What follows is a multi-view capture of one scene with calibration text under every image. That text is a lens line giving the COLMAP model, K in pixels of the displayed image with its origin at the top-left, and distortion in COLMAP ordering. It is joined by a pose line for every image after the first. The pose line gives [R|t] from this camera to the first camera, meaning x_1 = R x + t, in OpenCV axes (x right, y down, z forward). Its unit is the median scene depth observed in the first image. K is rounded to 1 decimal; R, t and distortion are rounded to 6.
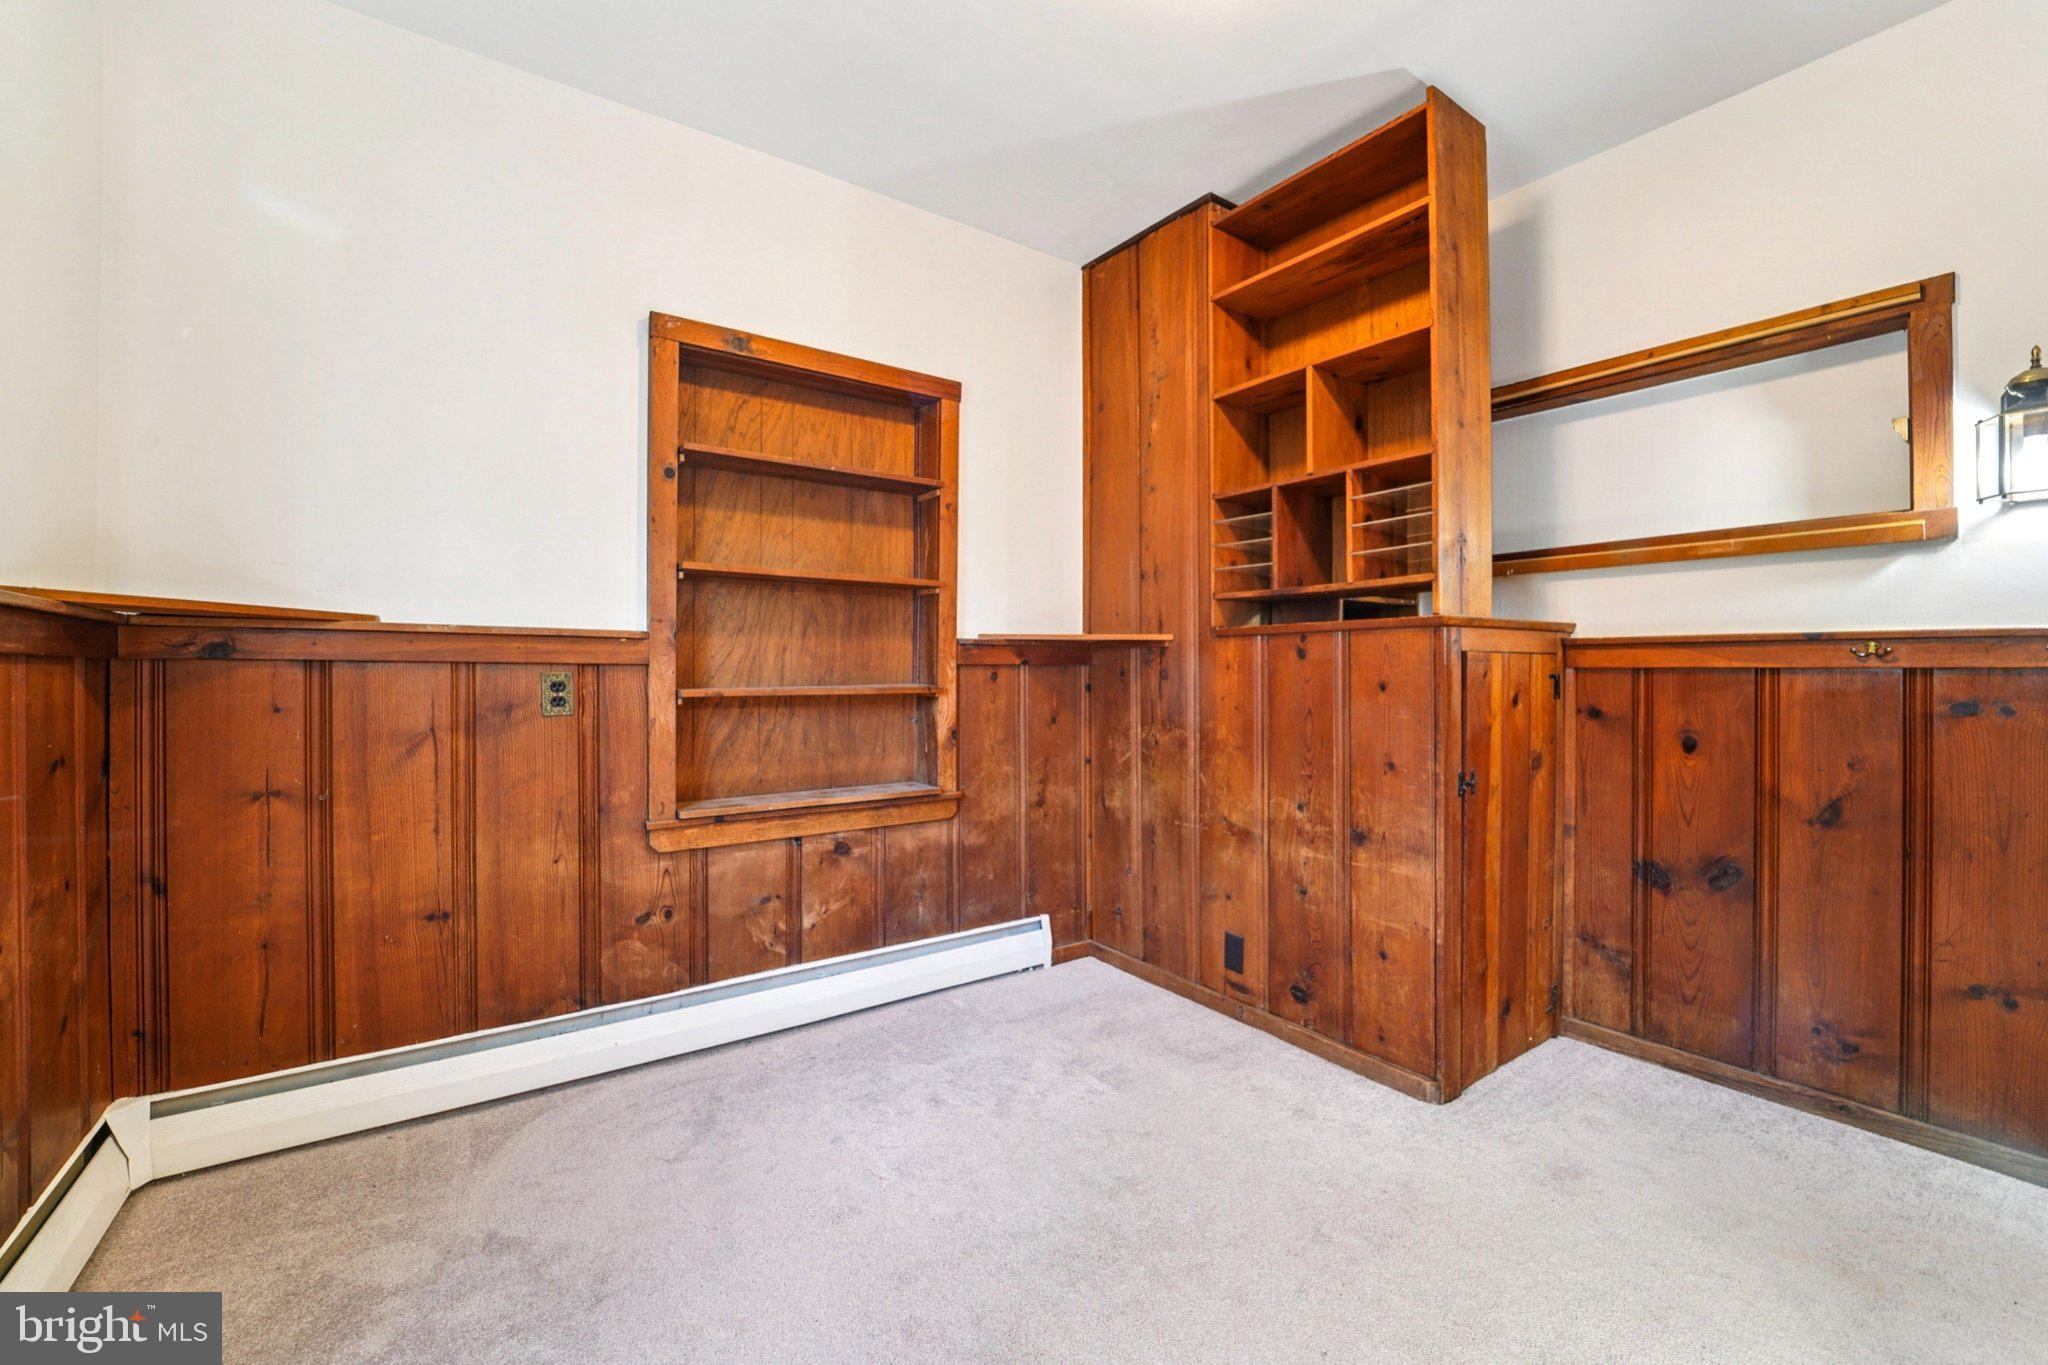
lens RADIAL K [[852.5, 0, 1034.4], [0, 852.5, 670.5], [0, 0, 1]] dist [-0.015684, -0.000458]
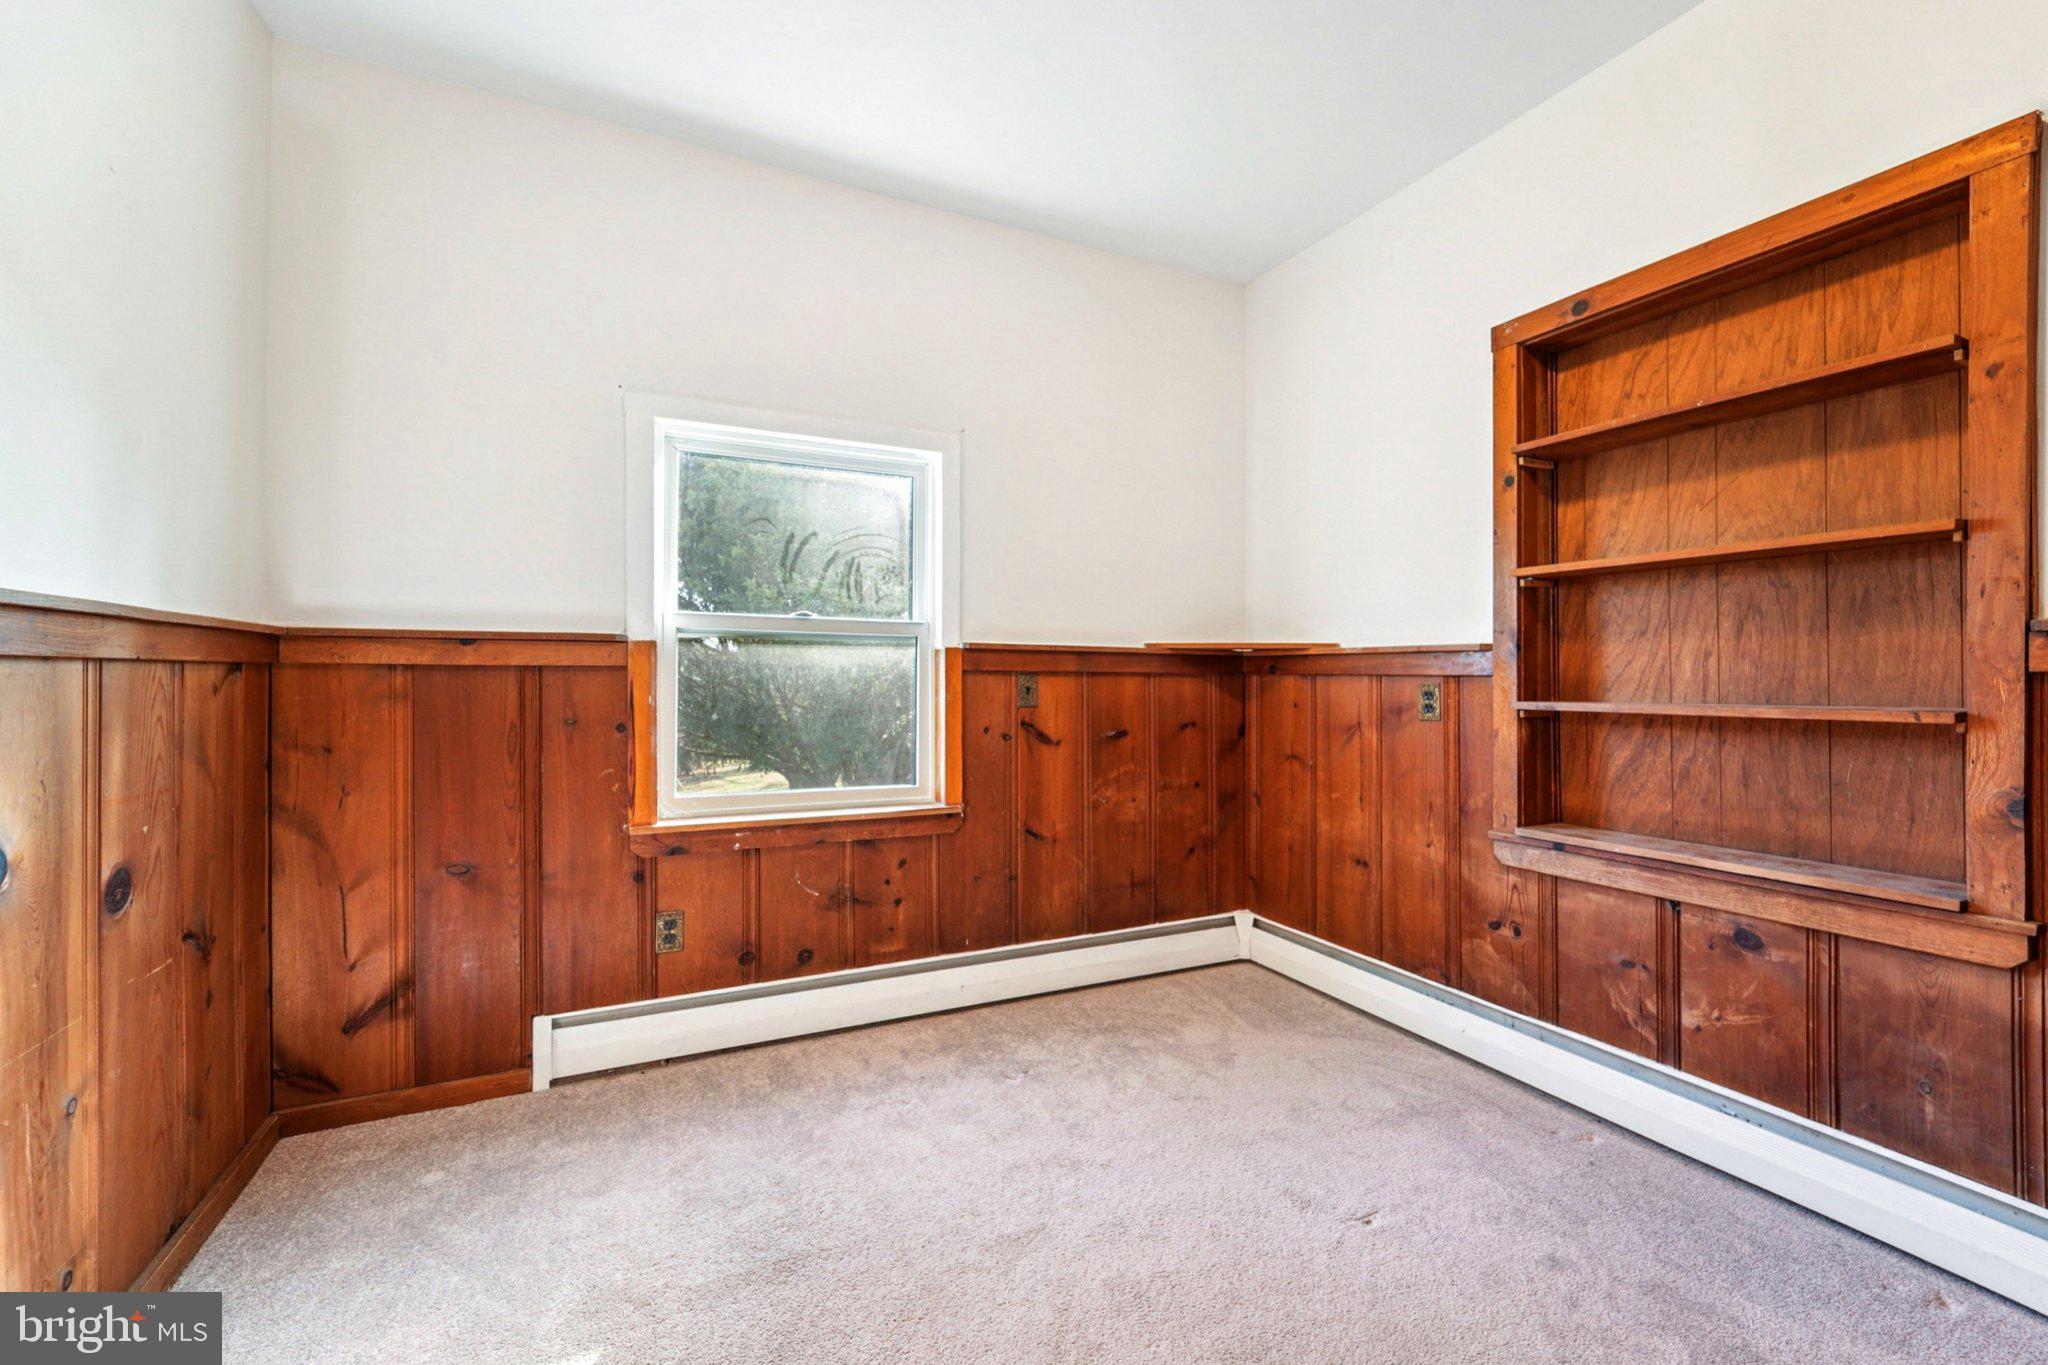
lens RADIAL K [[839.2, 0, 1031.7], [0, 839.2, 686.5], [0, 0, 1]] dist [-0.004218, -0.000459]
pose [[-0.171686, 0.004135, -0.985143, 0.583638], [-0.008156, 0.999951, 0.005619, 0.004465], [0.985118, 0.009000, -0.171644, 0.583786]]
